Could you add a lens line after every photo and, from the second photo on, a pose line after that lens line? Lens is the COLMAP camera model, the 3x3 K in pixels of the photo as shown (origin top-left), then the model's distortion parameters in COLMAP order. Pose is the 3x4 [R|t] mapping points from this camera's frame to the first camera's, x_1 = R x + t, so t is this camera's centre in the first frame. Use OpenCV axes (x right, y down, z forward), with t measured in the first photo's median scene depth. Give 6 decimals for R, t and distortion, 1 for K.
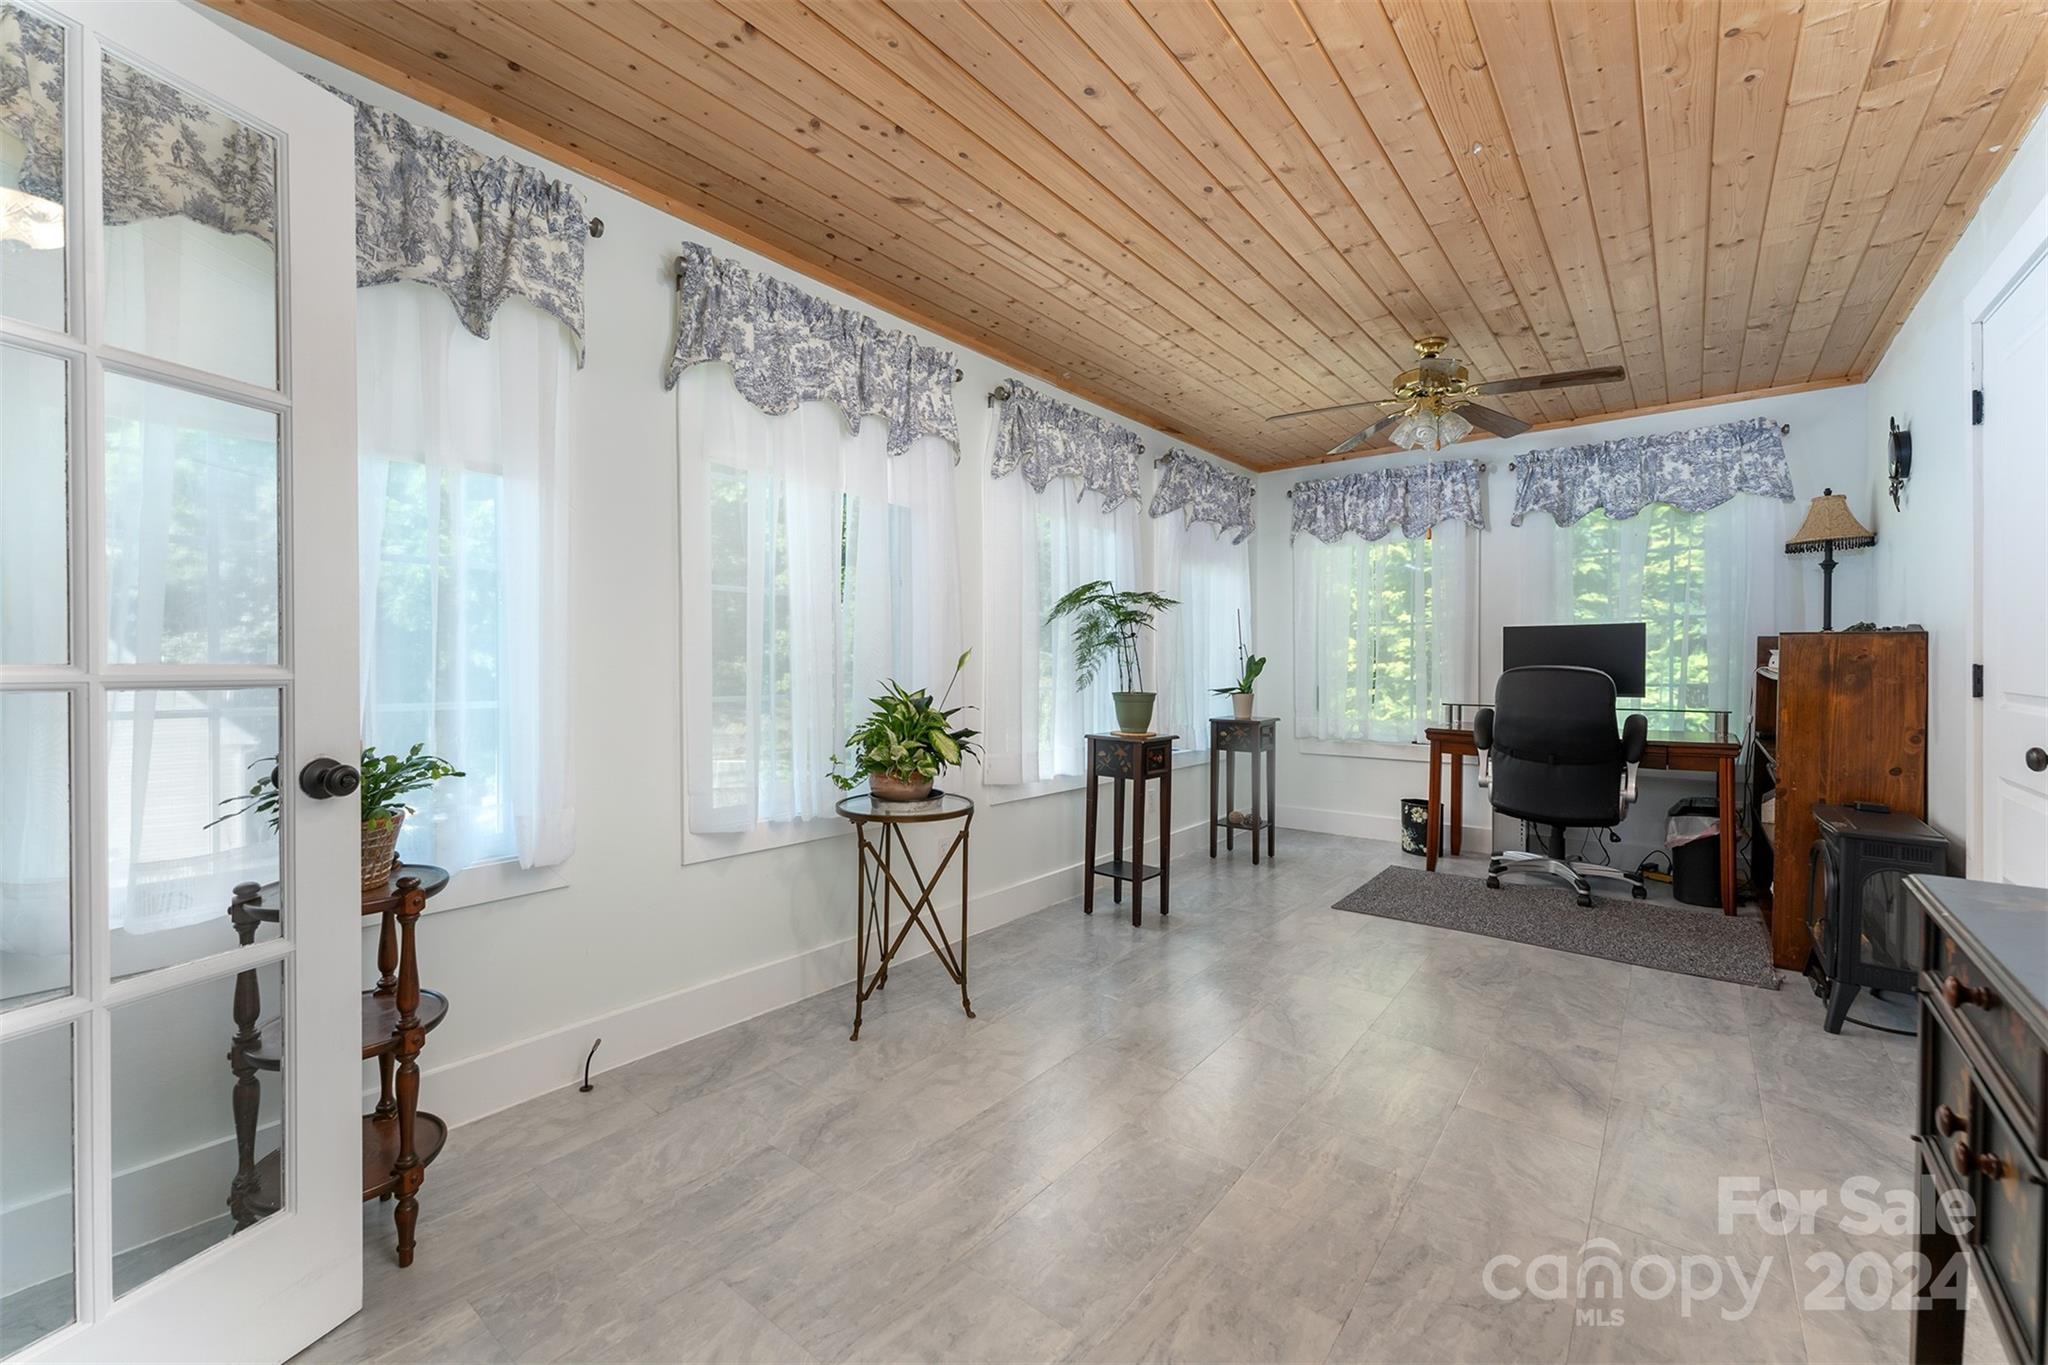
lens RADIAL K [[831.7, 0, 999.1], [0, 831.7, 676.8], [0, 0, 1]] dist [0.000006, 0.000265]
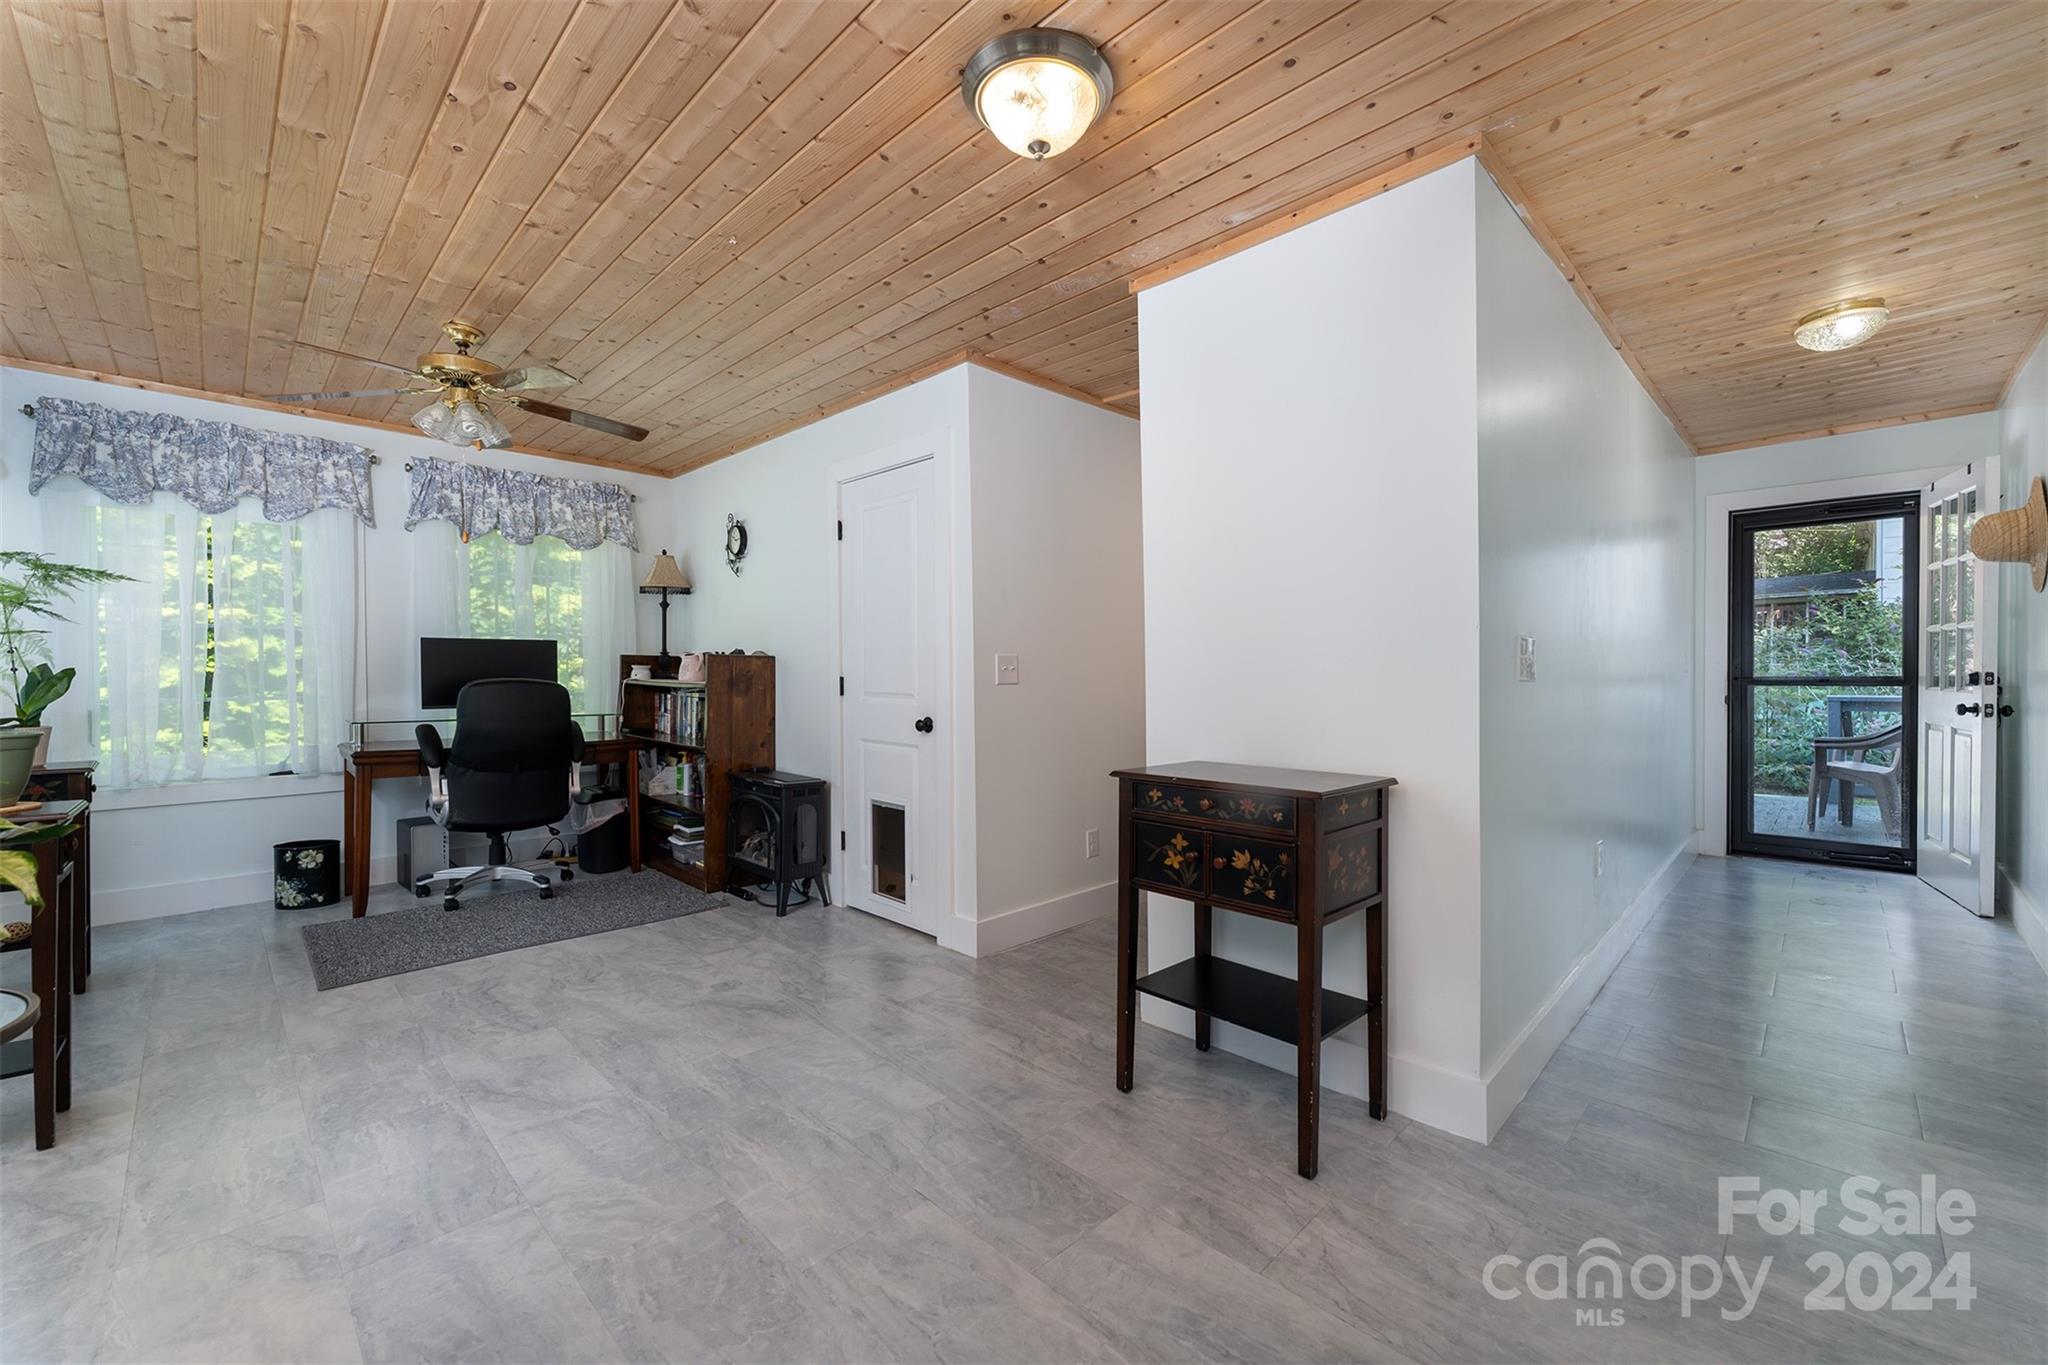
lens RADIAL K [[819.8, 0, 1024.0], [0, 819.8, 682.5], [0, 0, 1]] dist [-0.001433, -0.000603]
pose [[0.084932, -0.011923, 0.996315, -0.316522], [0.015254, 0.999827, 0.010664, -0.009560], [-0.996270, 0.014292, 0.085099, 0.283905]]
